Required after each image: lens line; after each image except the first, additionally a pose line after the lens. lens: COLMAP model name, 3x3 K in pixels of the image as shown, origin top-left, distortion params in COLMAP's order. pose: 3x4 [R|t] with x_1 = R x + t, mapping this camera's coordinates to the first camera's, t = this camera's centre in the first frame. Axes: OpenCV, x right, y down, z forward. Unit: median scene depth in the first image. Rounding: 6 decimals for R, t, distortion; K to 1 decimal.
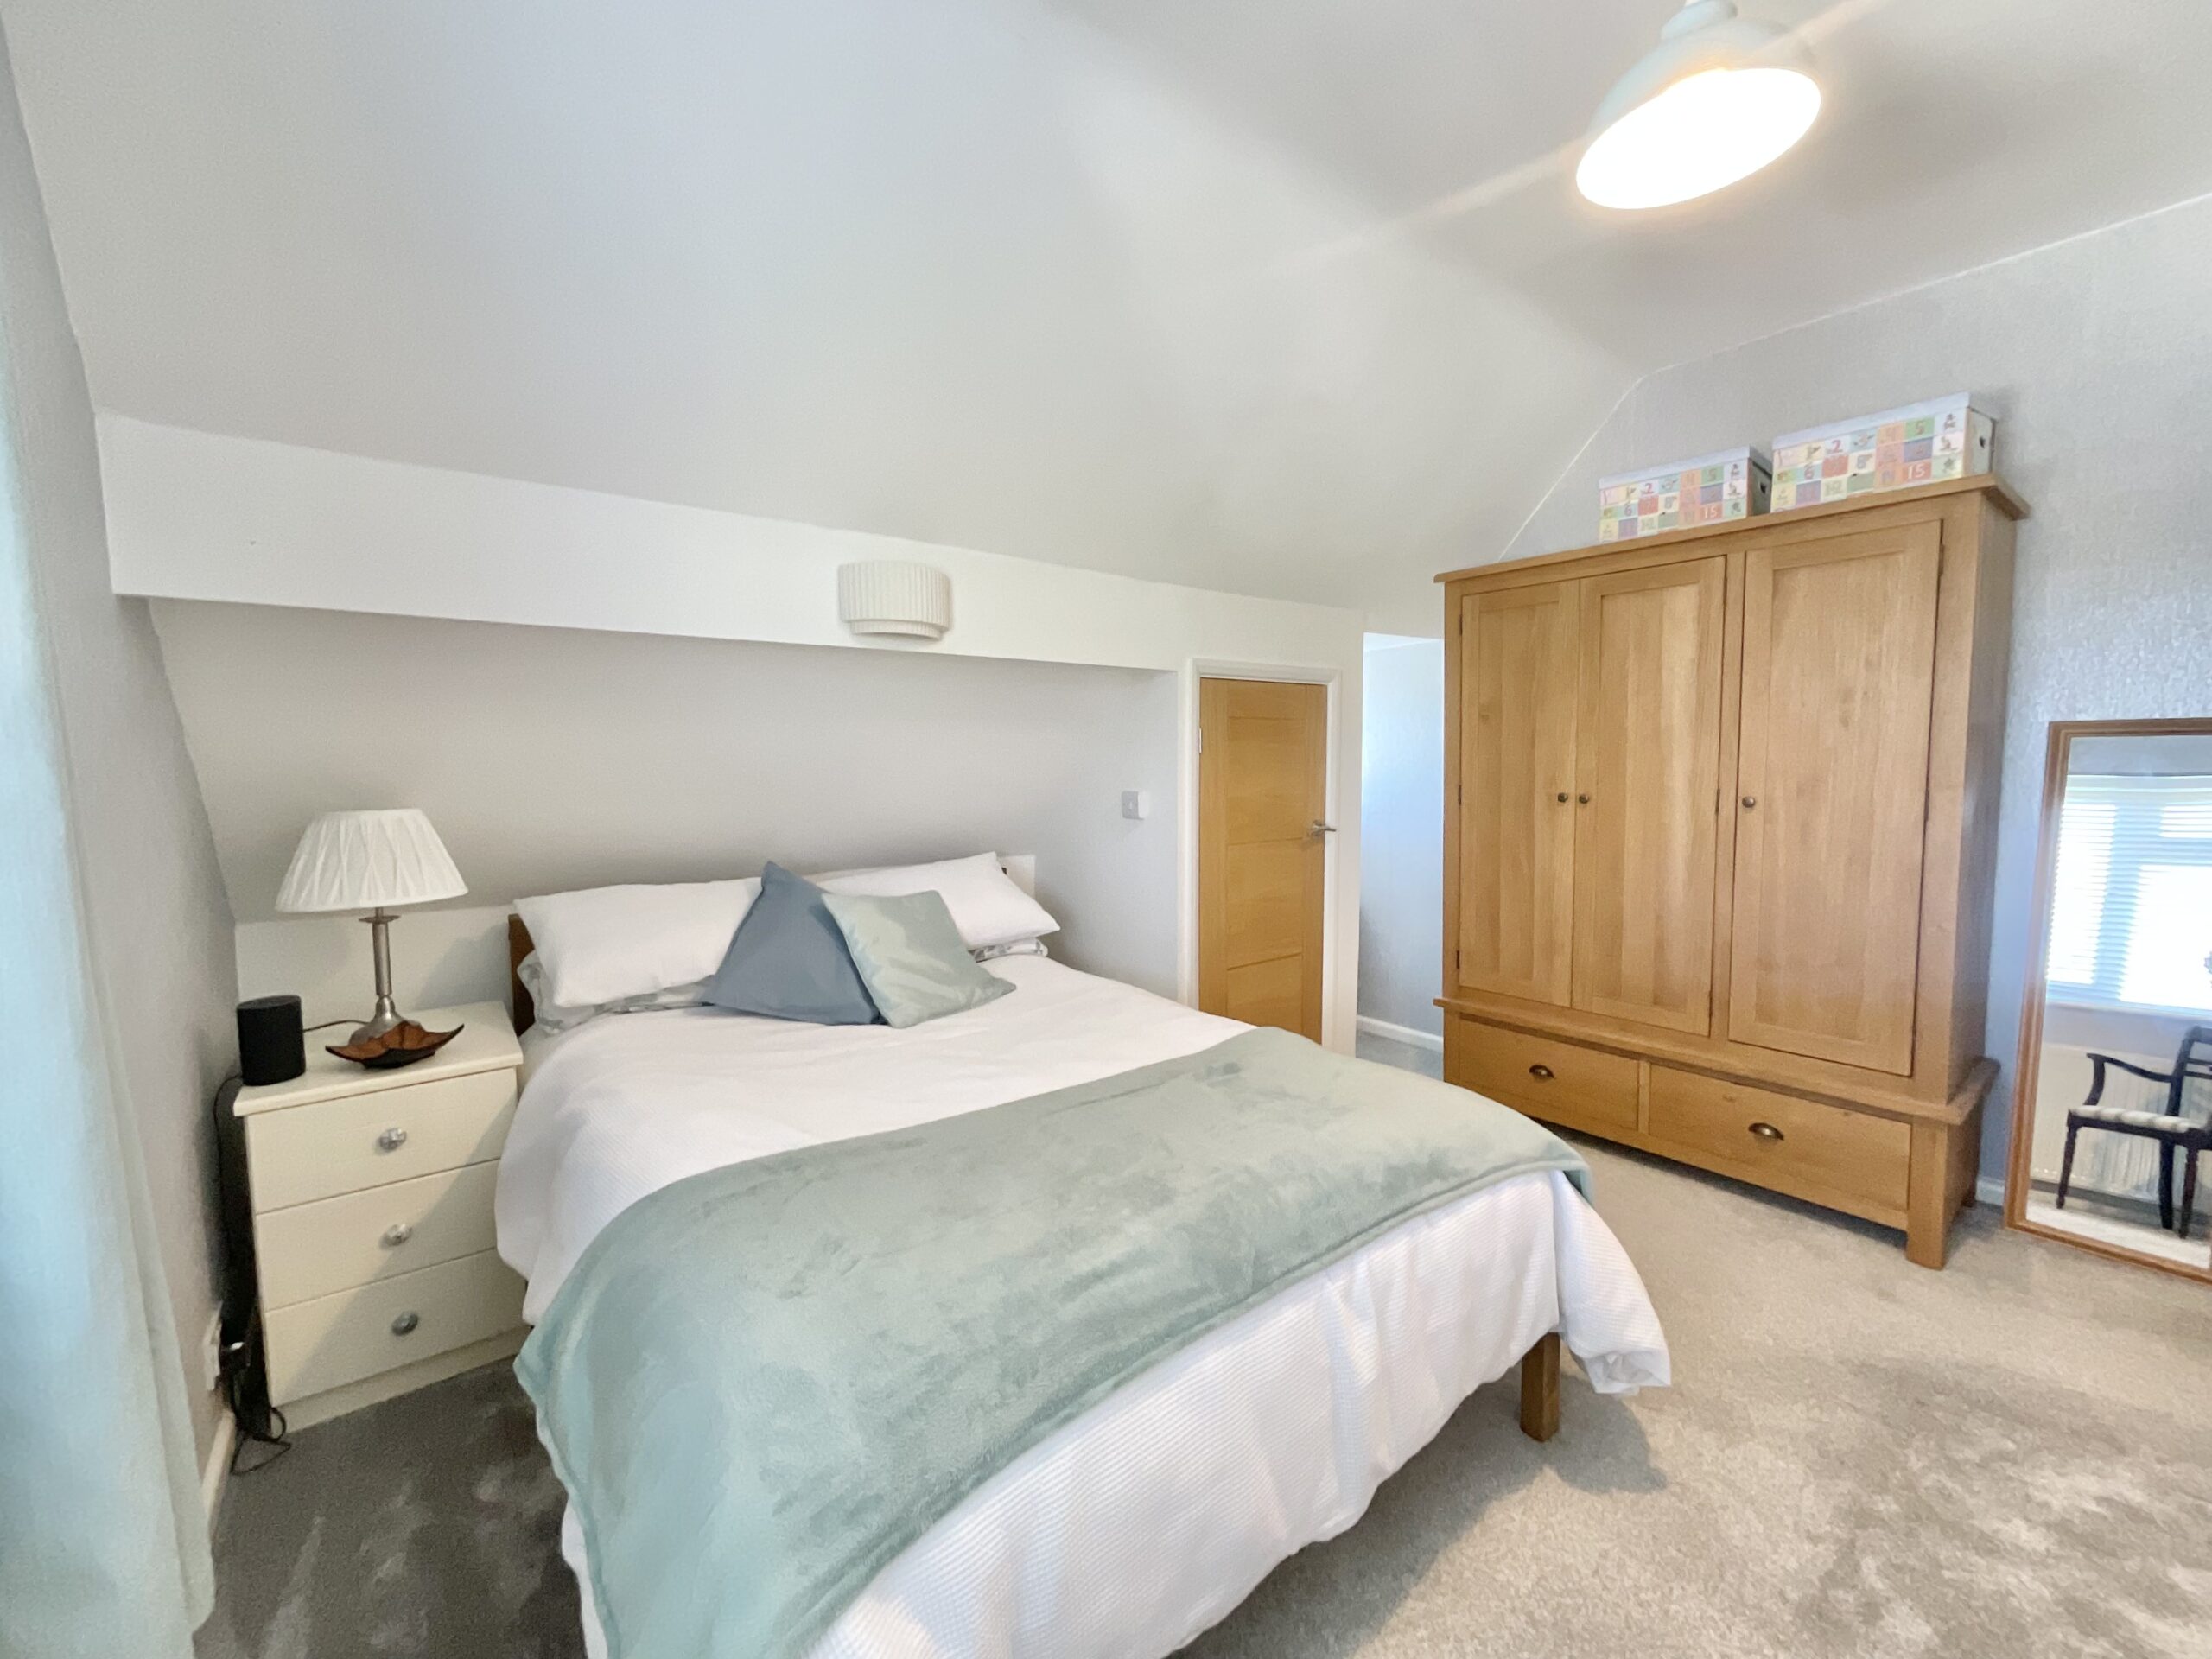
lens RADIAL K [[903.1, 0, 1106.0], [0, 903.1, 829.5], [0, 0, 1]] dist [0.000720, -0.000046]
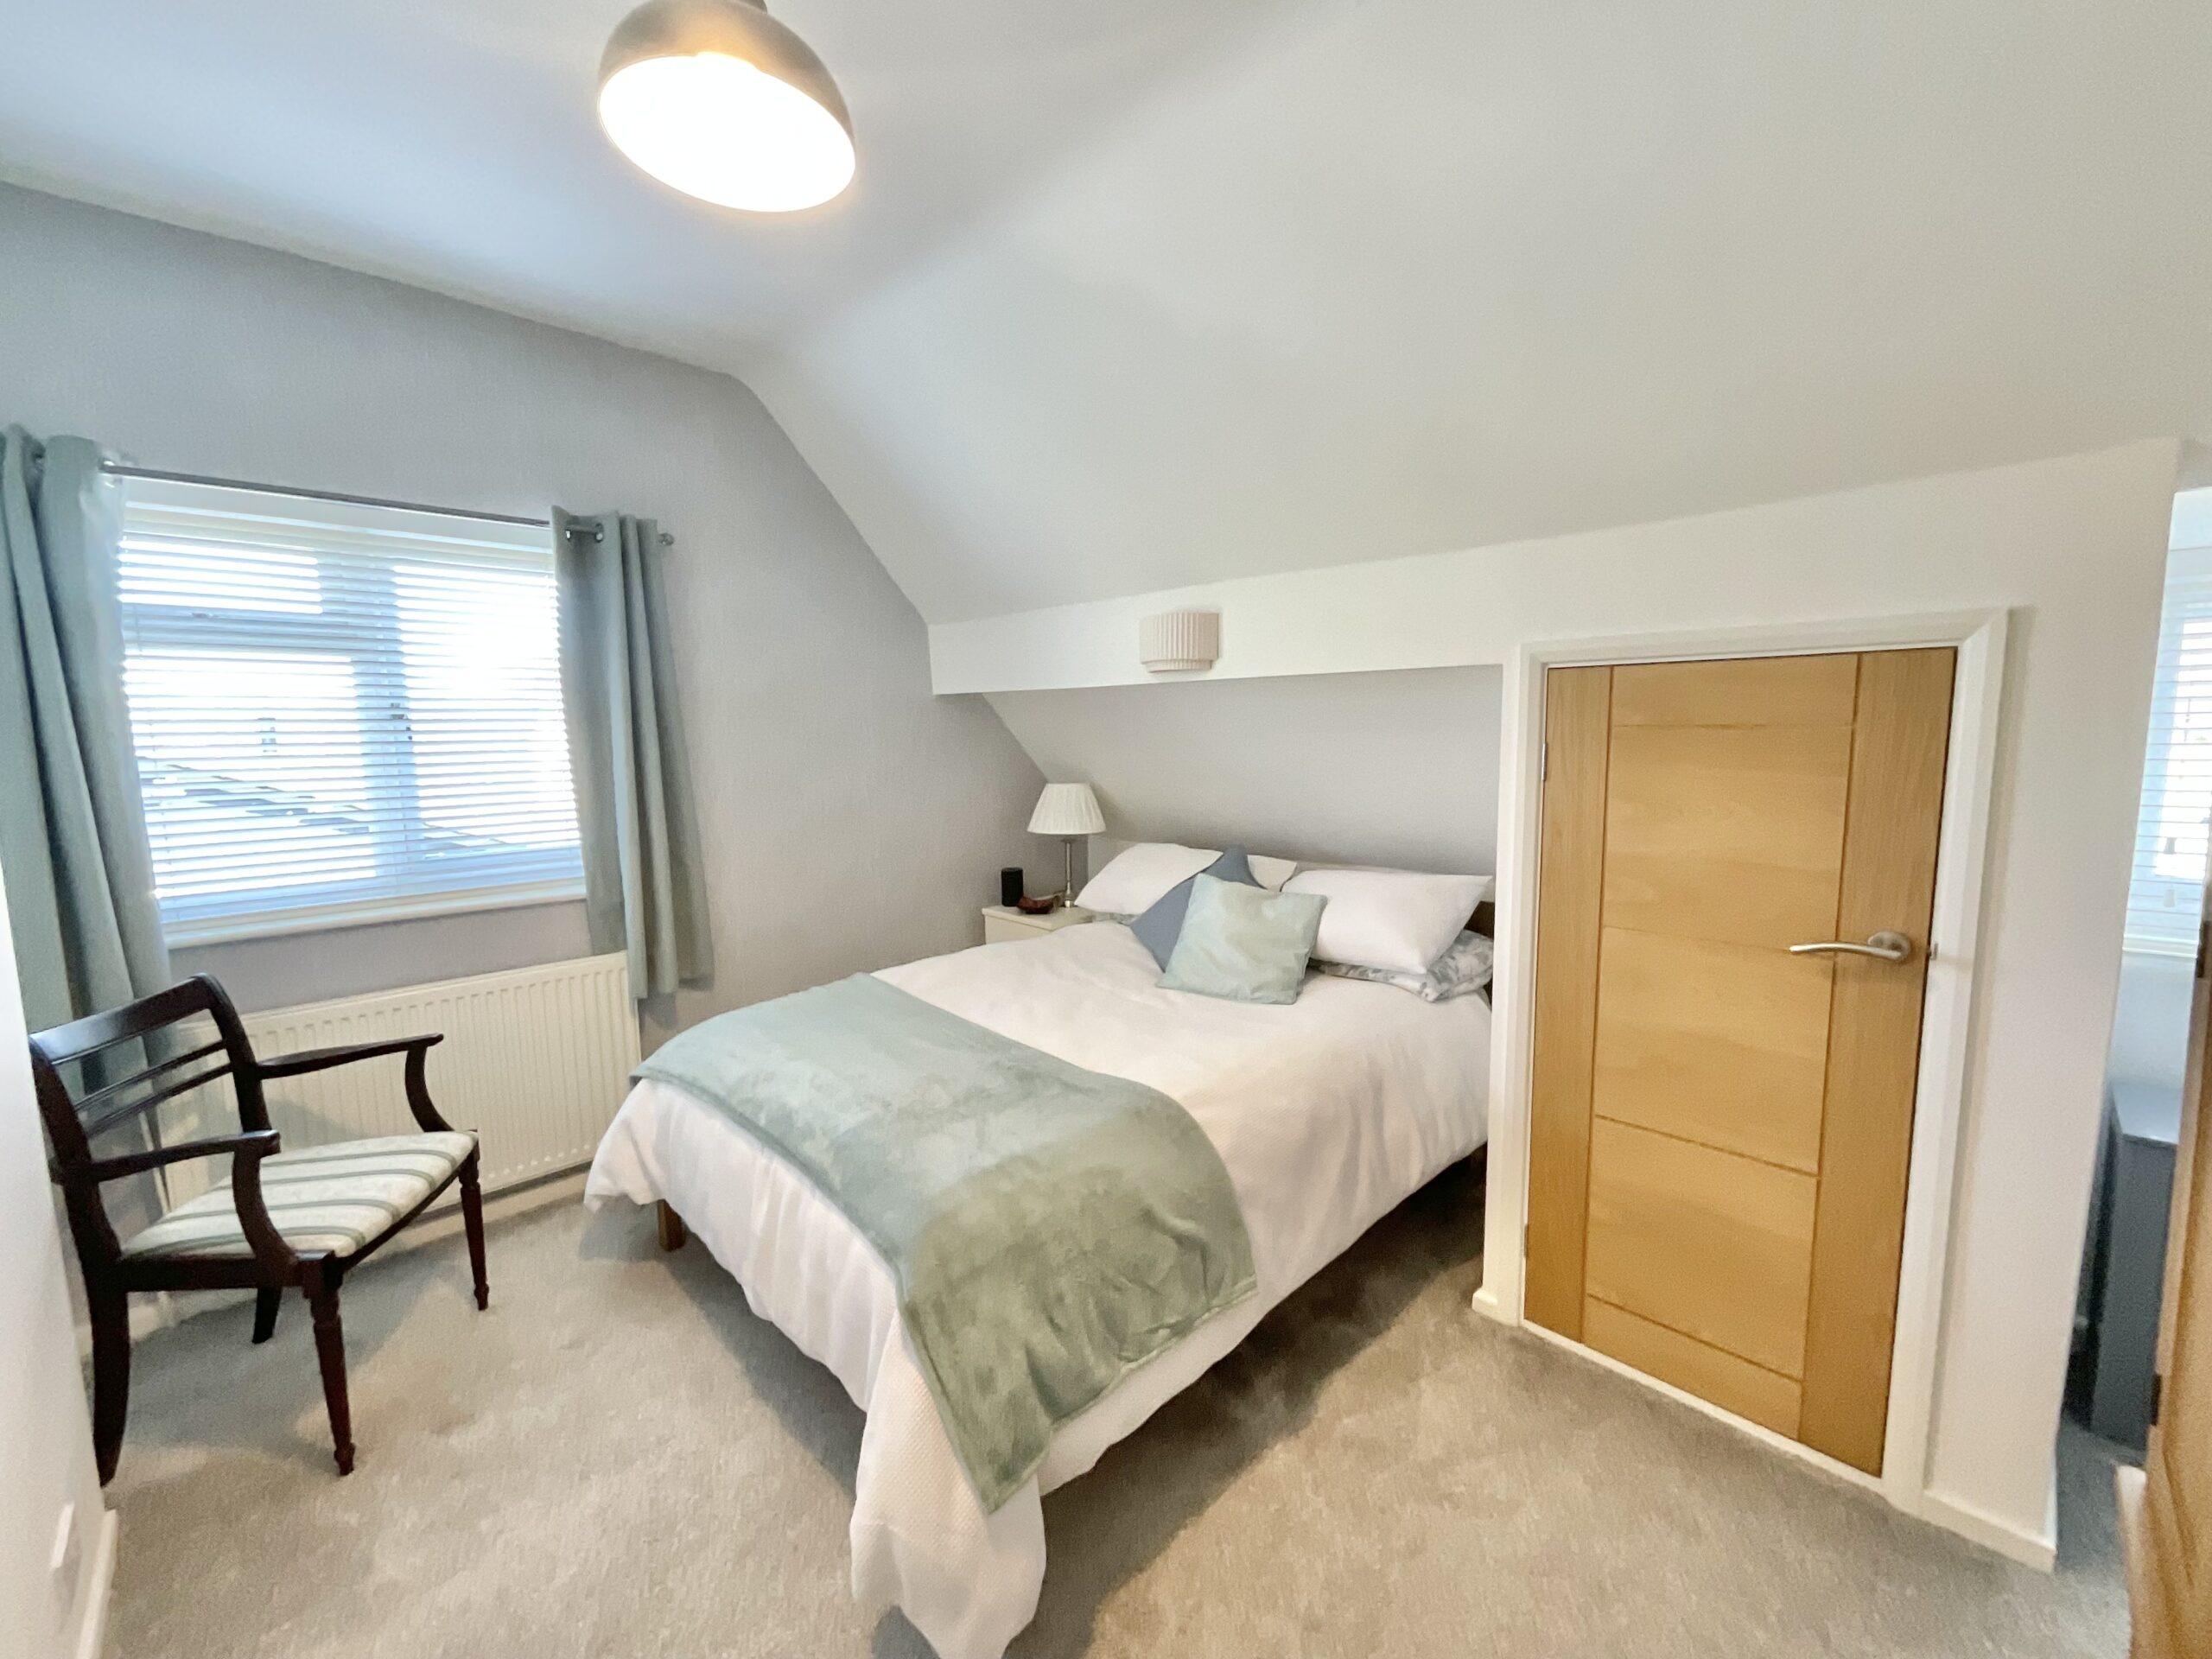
lens RADIAL K [[891.9, 0, 1106.0], [0, 891.9, 829.5], [0, 0, 1]] dist [-0.003965, -0.000084]
pose [[0.105884, 0.121652, -0.986909, 0.913542], [-0.068799, 0.991006, 0.114776, -0.126558], [0.991996, 0.055745, 0.113301, 0.737264]]
